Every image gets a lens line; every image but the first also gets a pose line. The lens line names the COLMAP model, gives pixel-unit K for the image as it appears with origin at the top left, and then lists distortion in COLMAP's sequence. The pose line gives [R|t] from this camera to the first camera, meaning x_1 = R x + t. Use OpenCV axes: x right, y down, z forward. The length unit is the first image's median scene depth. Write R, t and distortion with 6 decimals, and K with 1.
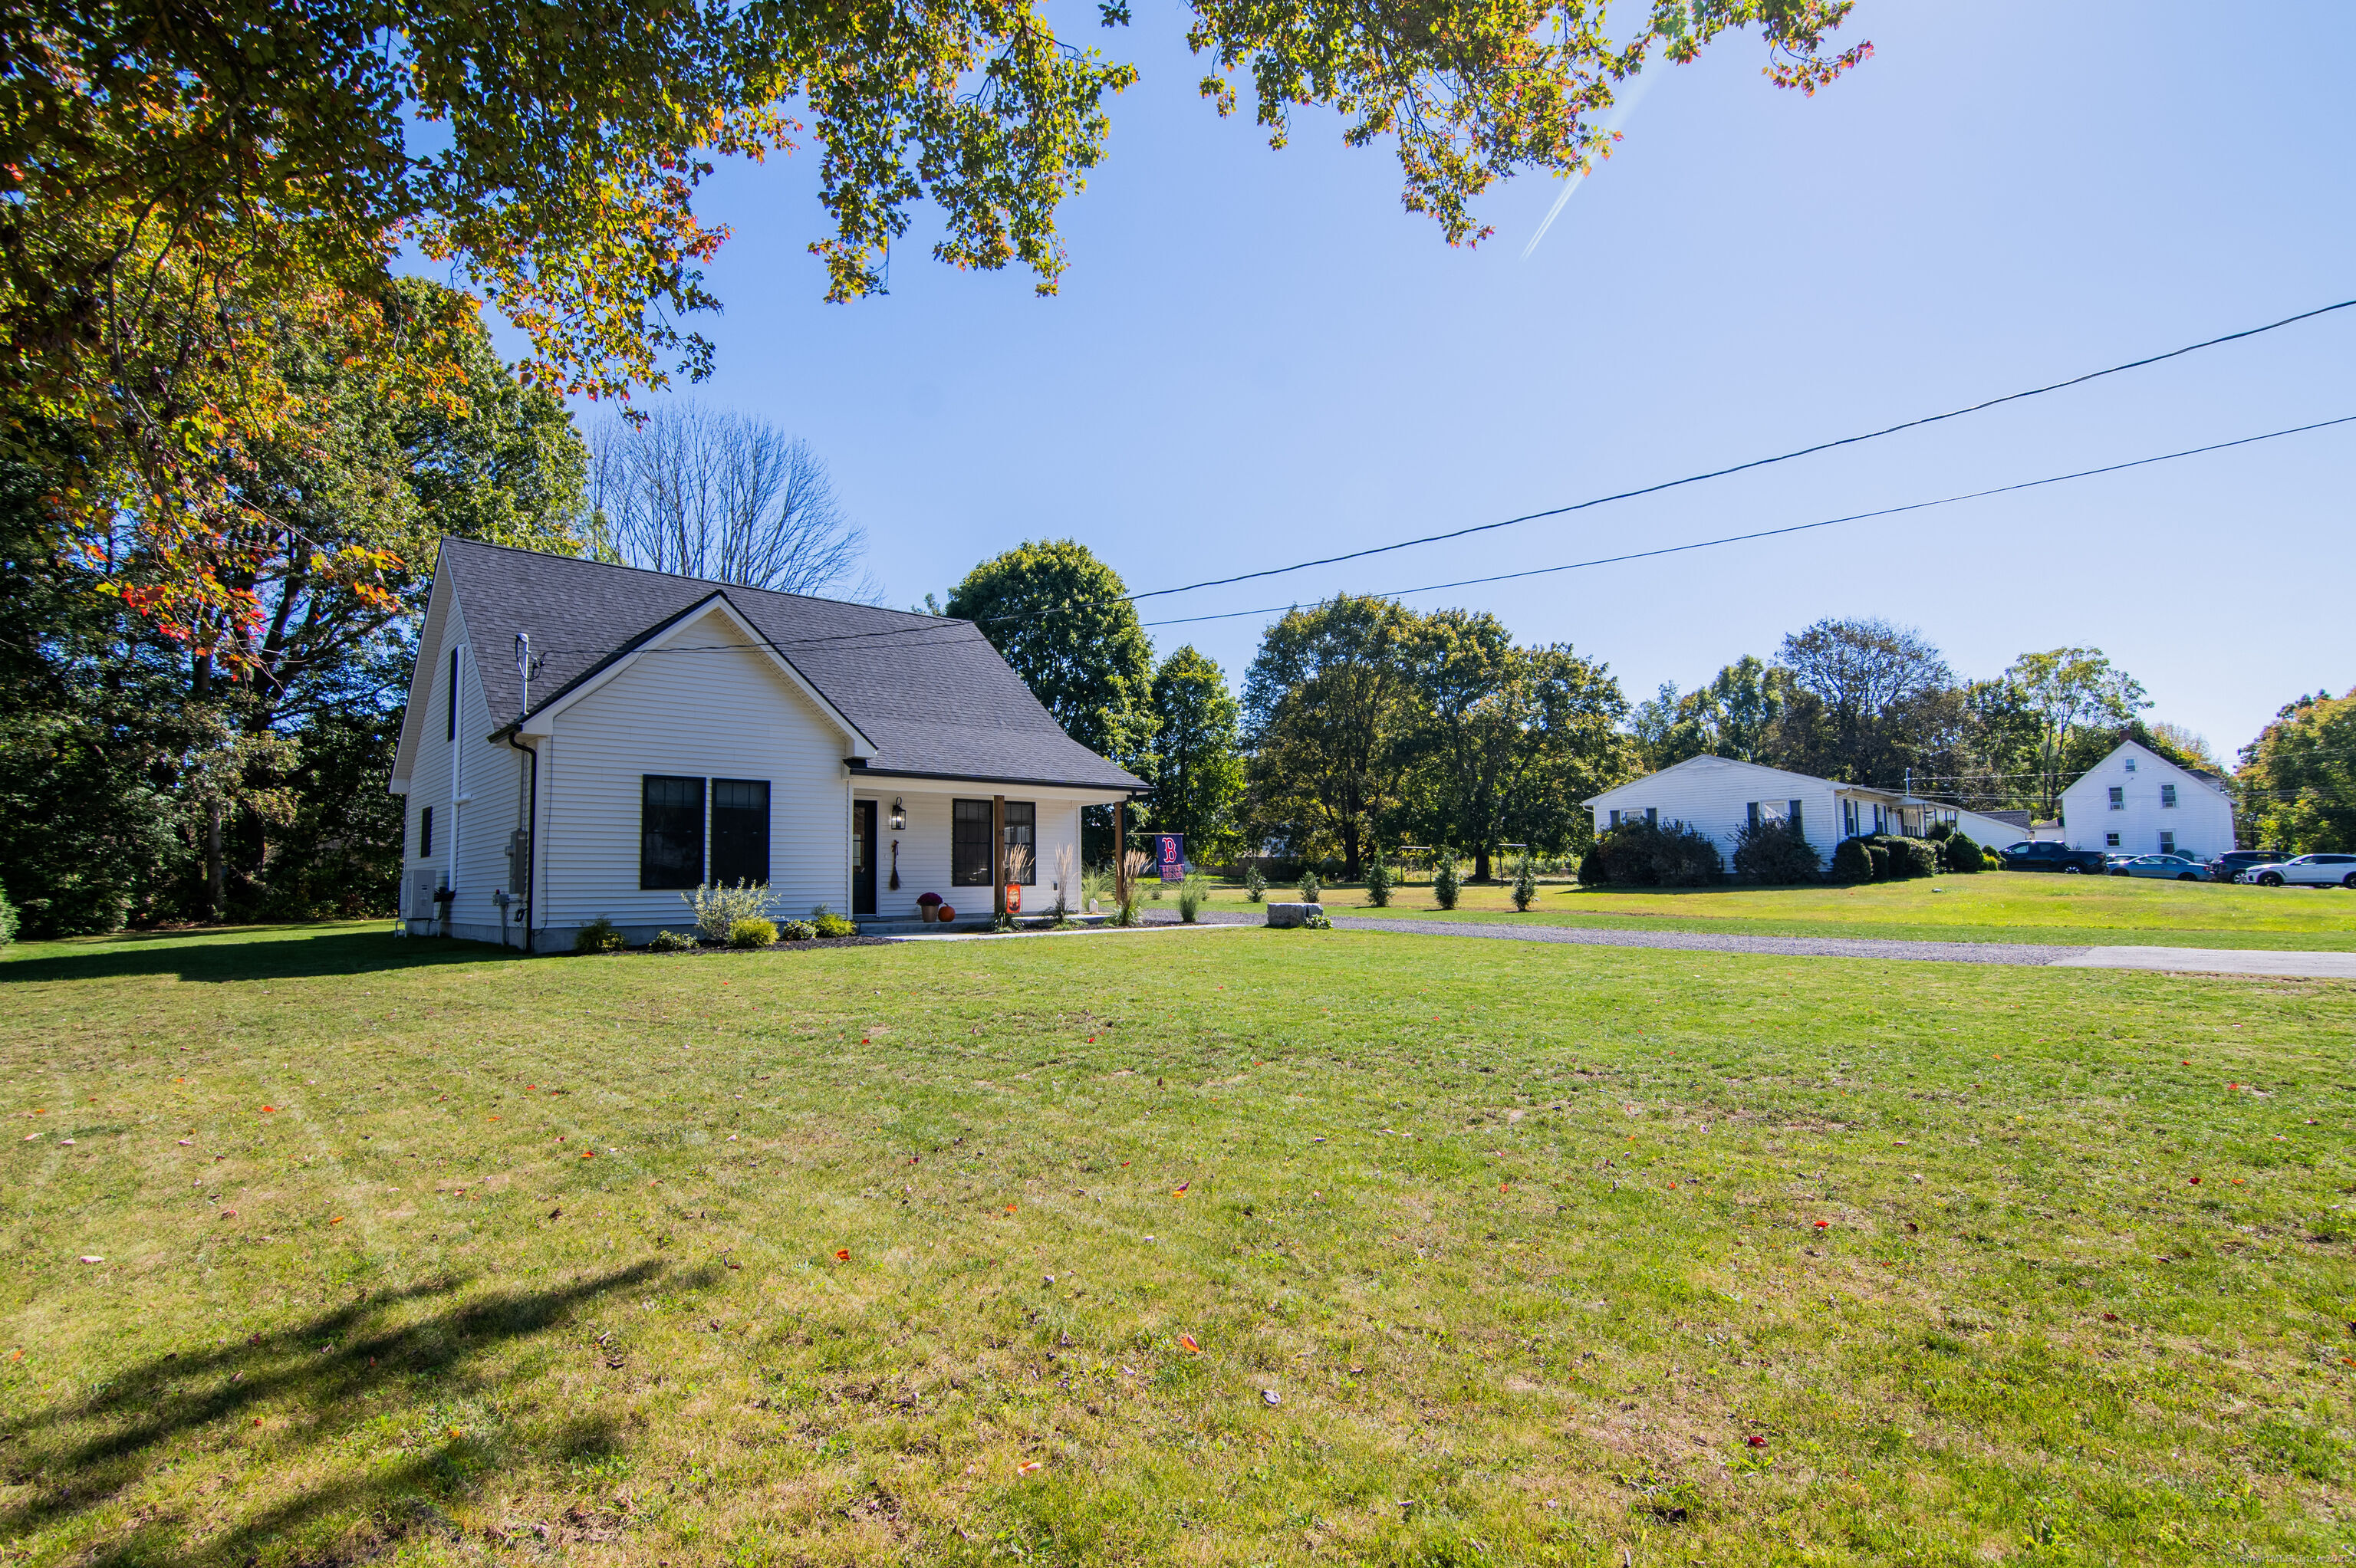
lens RADIAL K [[1139.4, 0, 1164.2], [0, 1139.4, 791.9], [0, 0, 1]] dist [-0.037232, -0.000360]
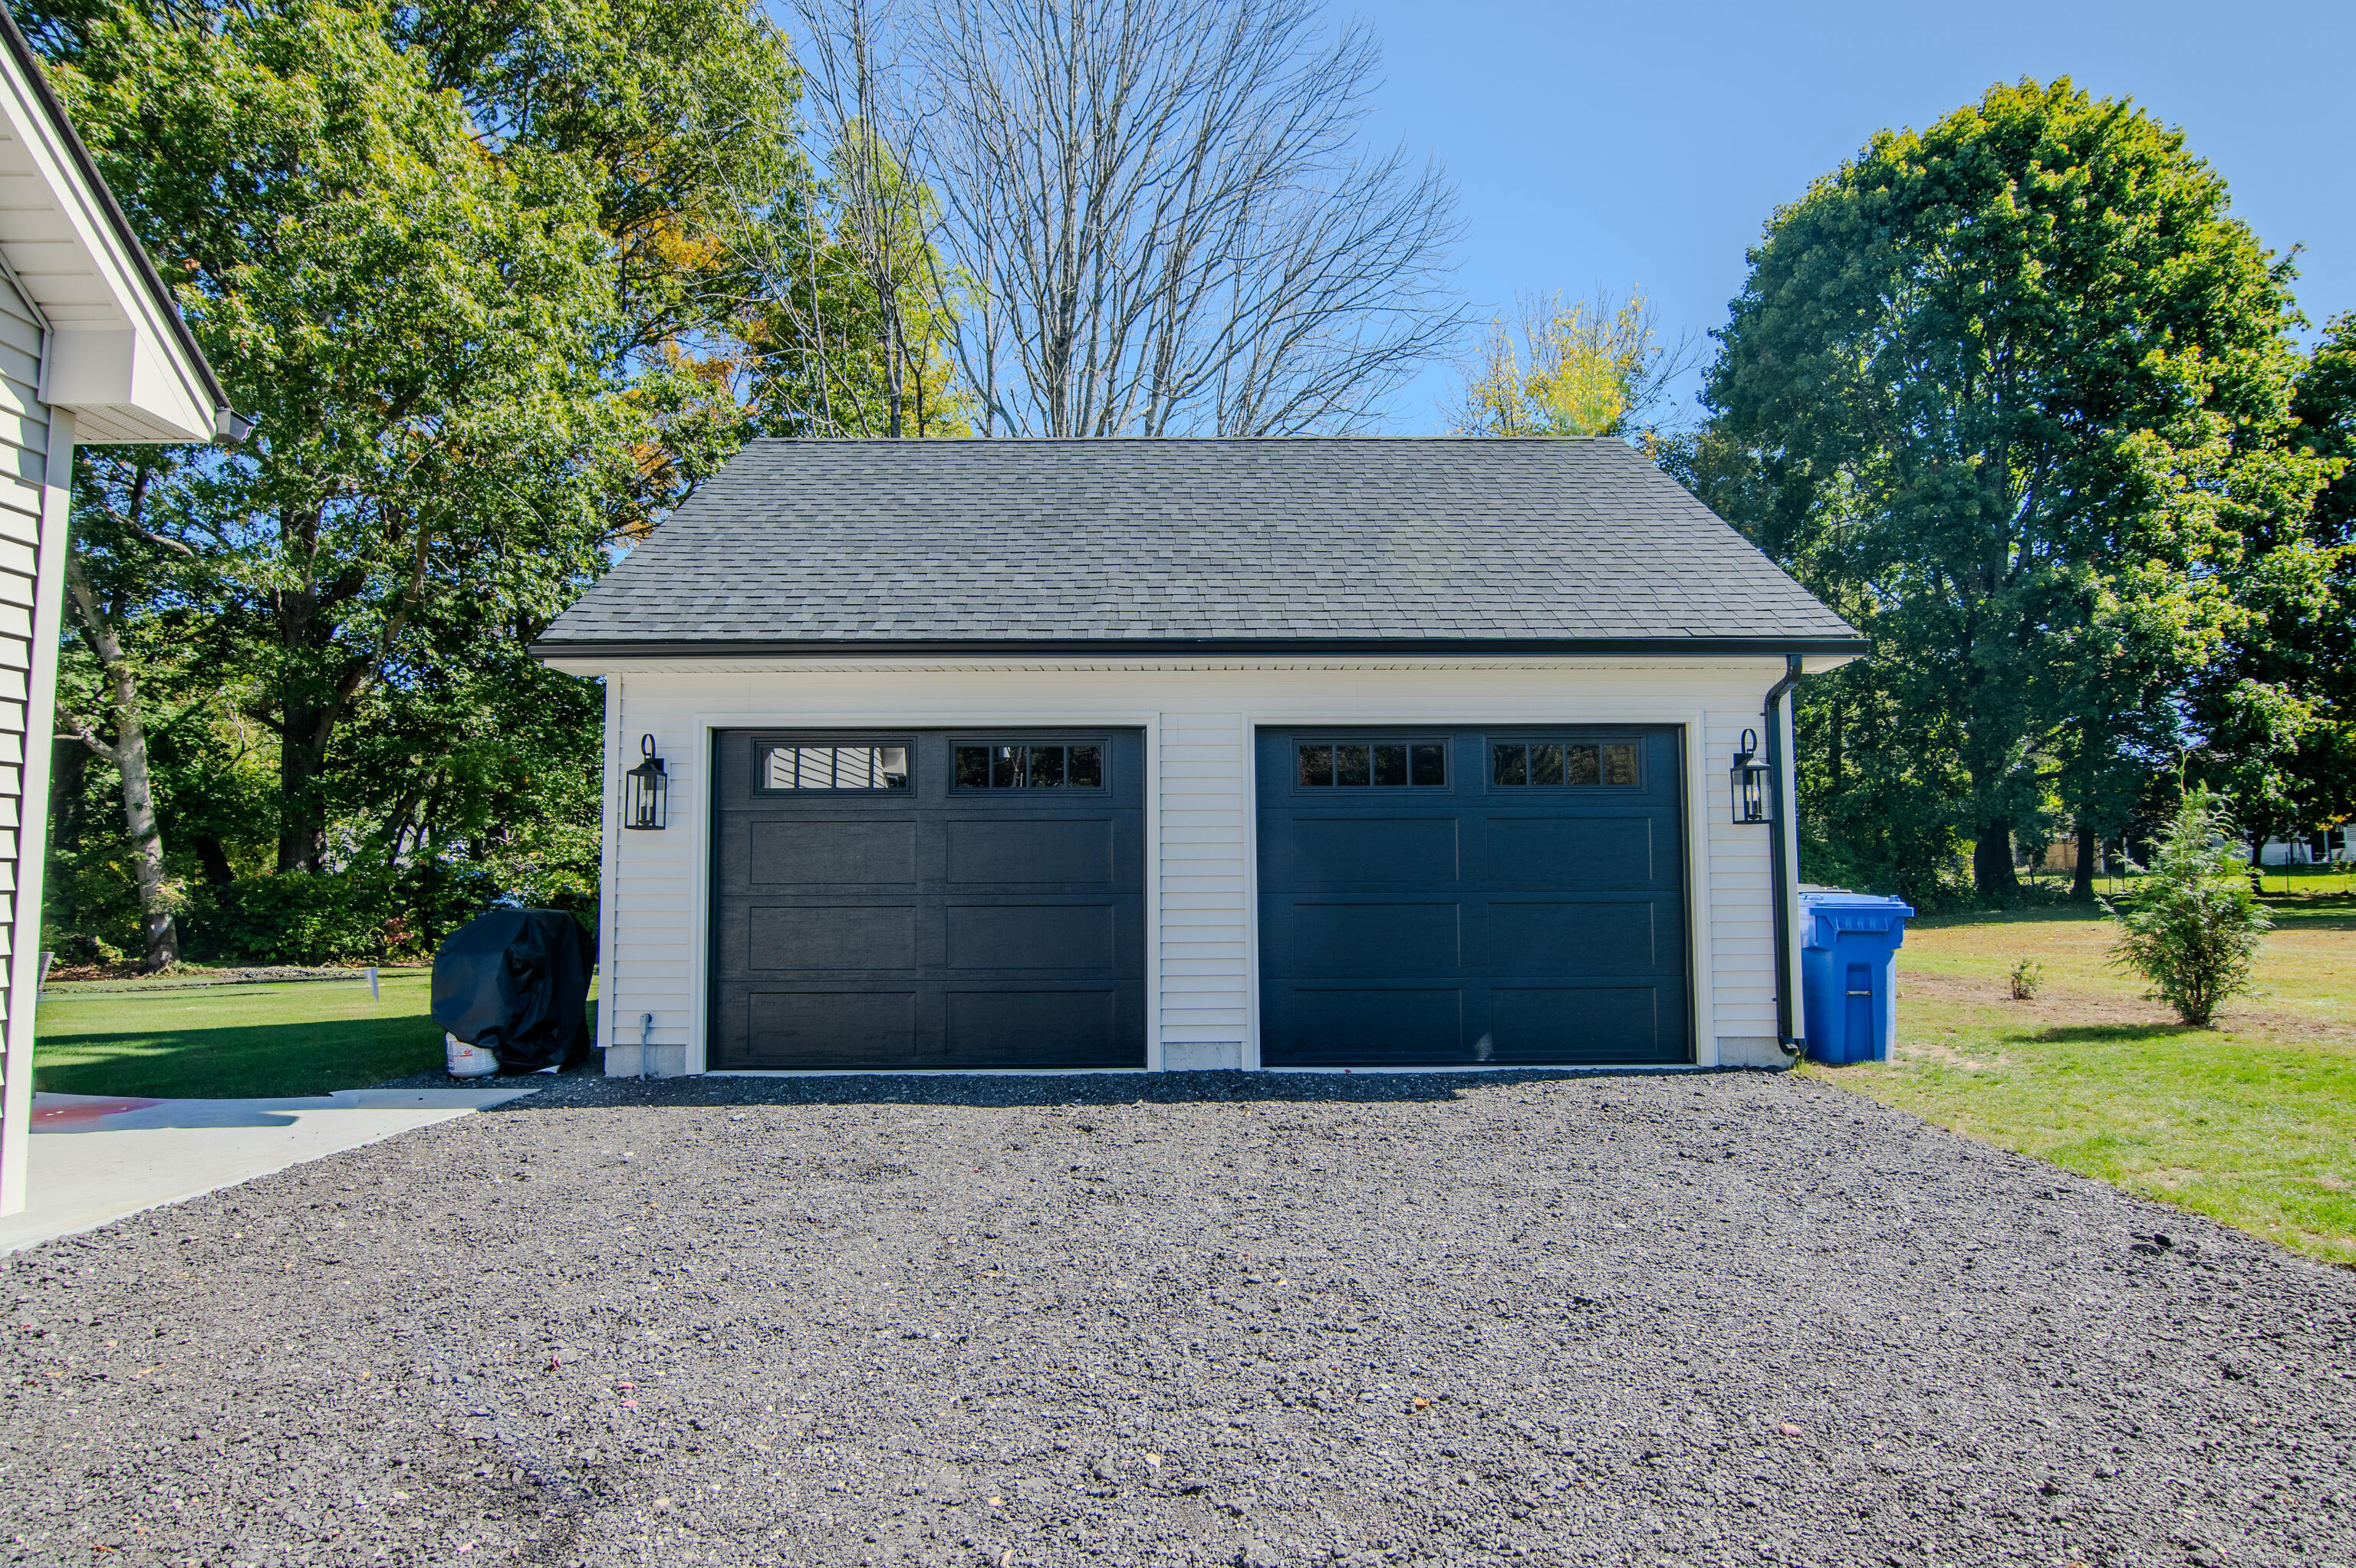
lens RADIAL K [[1338.6, 0, 1178.0], [0, 1338.6, 784.0], [0, 0, 1]] dist [-0.003504, -0.000021]
pose [[0.766771, -0.039549, -0.640701, -0.033594], [0.044526, 0.998973, -0.008376, 0.058553], [0.640374, -0.022106, 0.767745, 0.870004]]
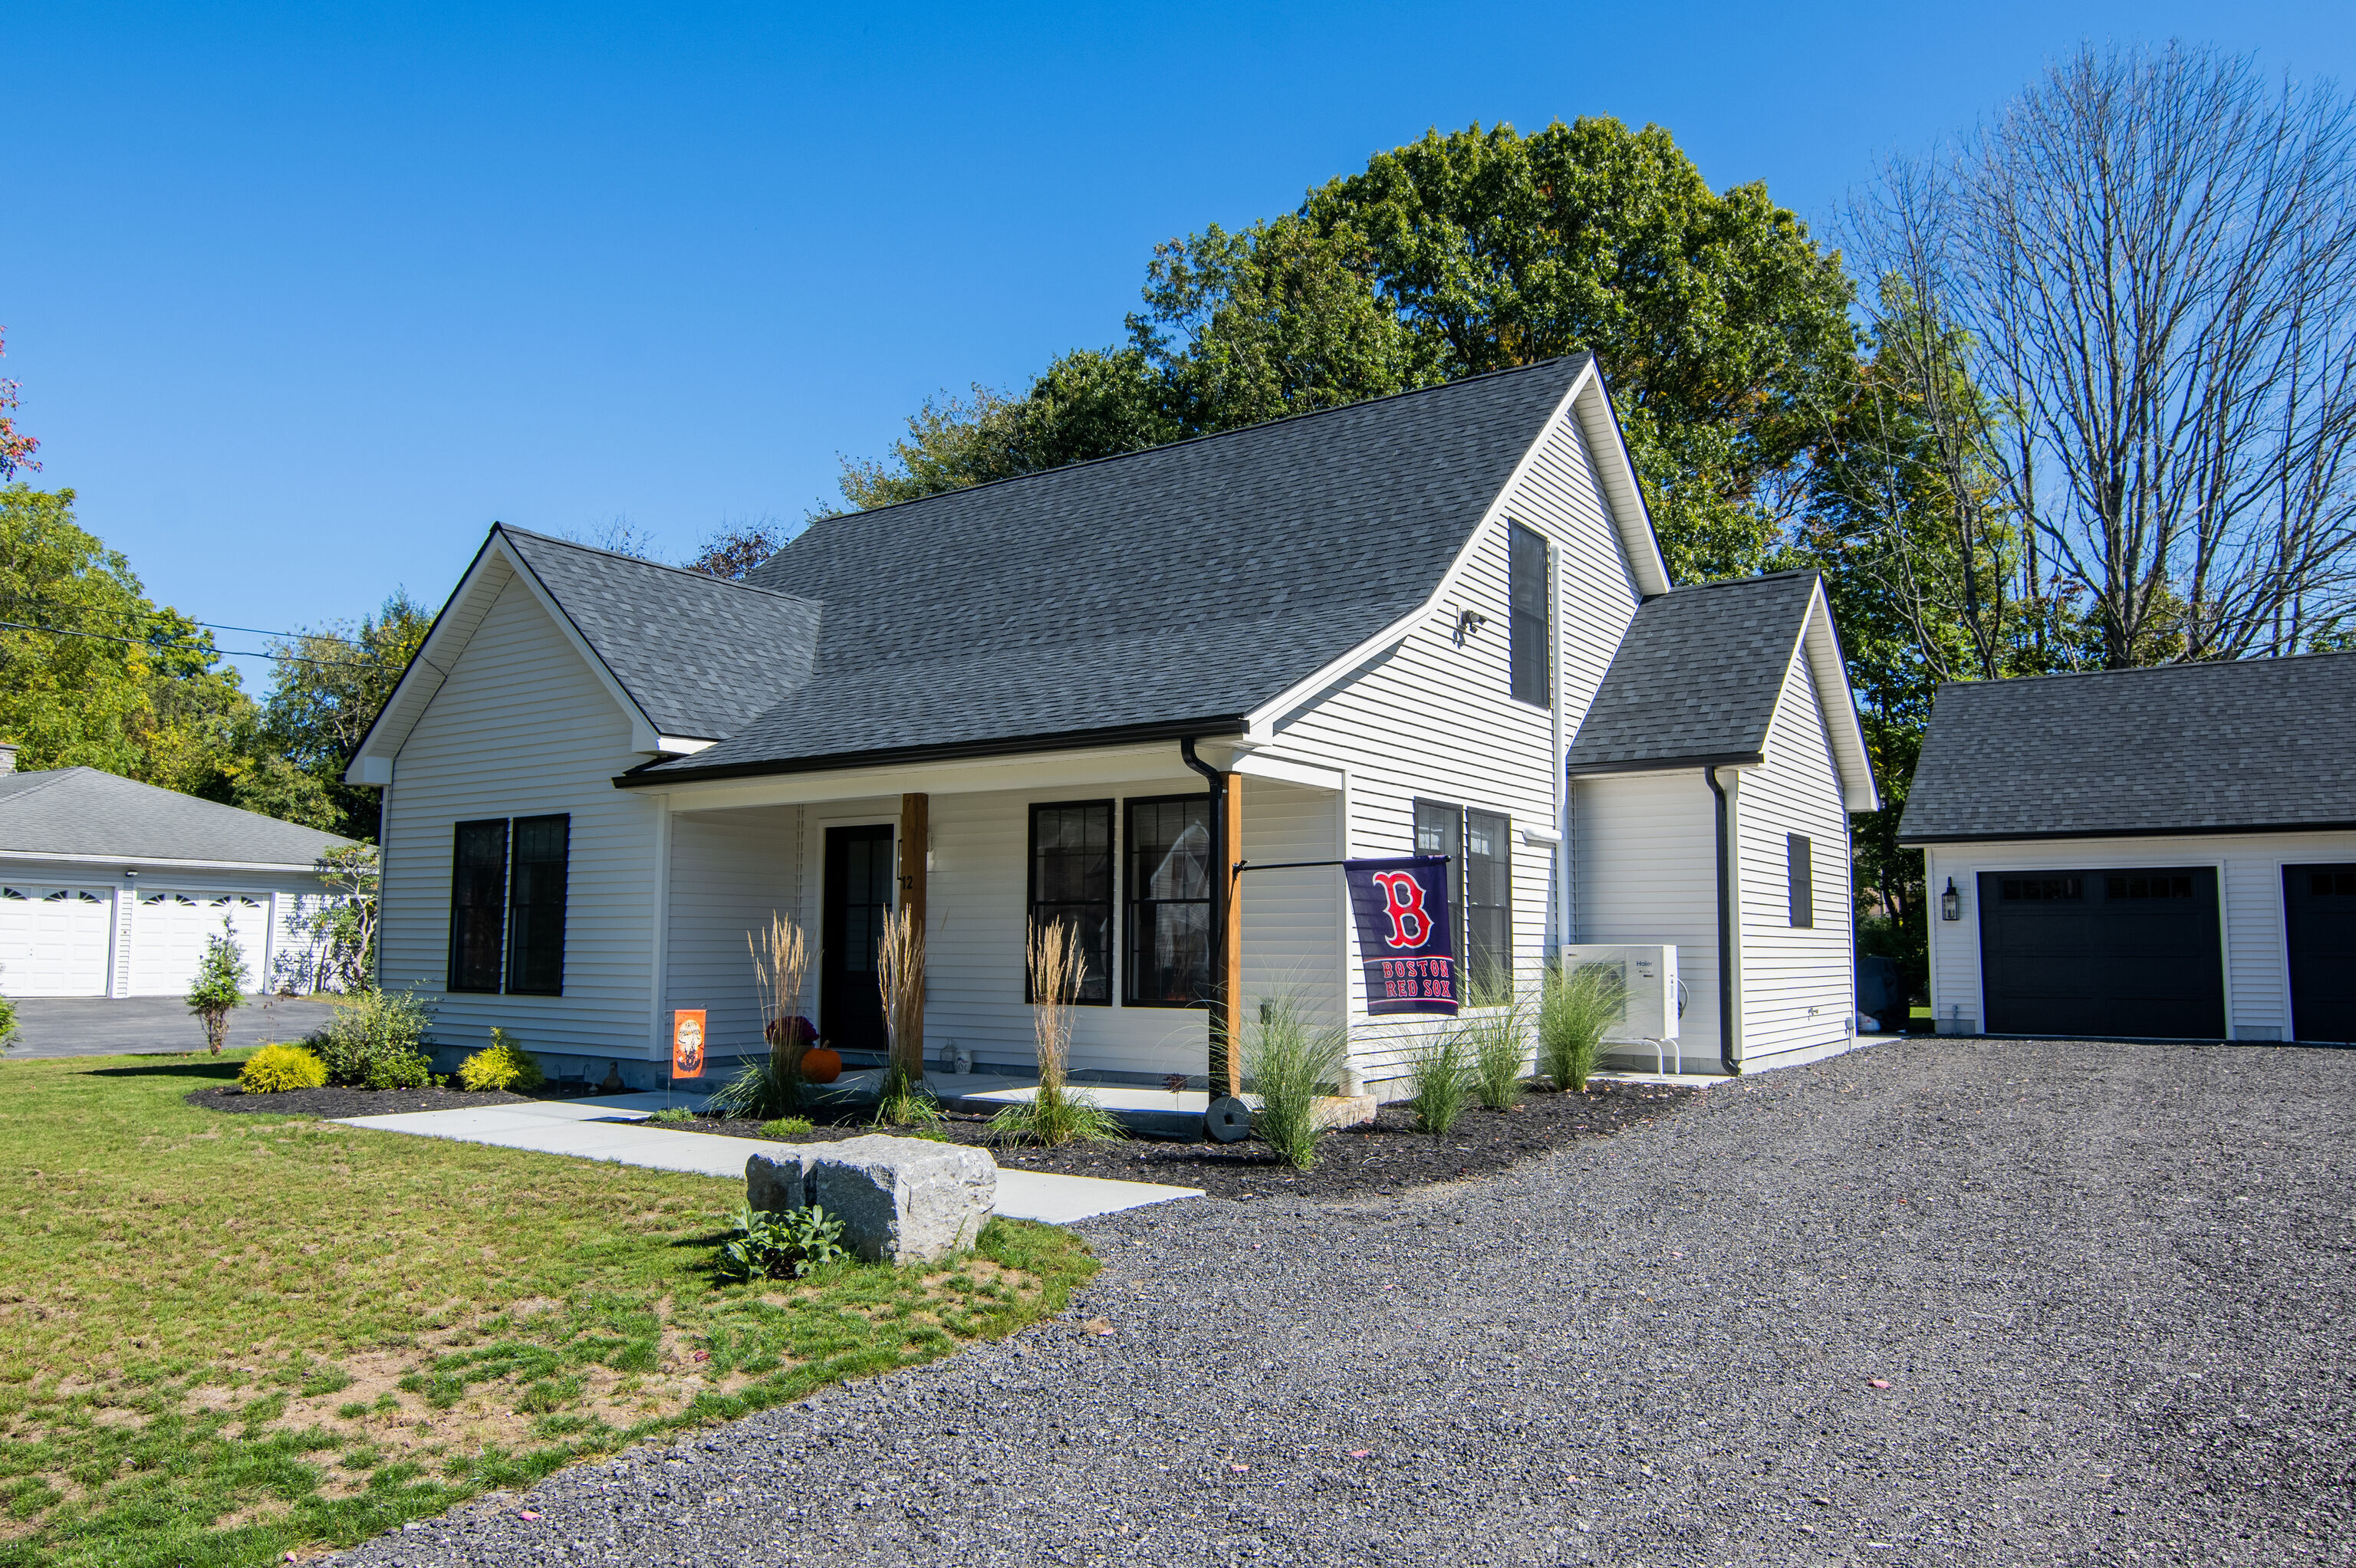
lens RADIAL K [[1597.0, 0, 1221.3], [0, 1597.0, 781.9], [0, 0, 1]] dist [-0.002349, 0.001905]
pose [[0.285091, -0.080160, -0.955143, 0.268586], [0.070918, 0.995530, -0.062382, 0.024420], [0.955873, -0.049952, 0.289501, 0.531569]]
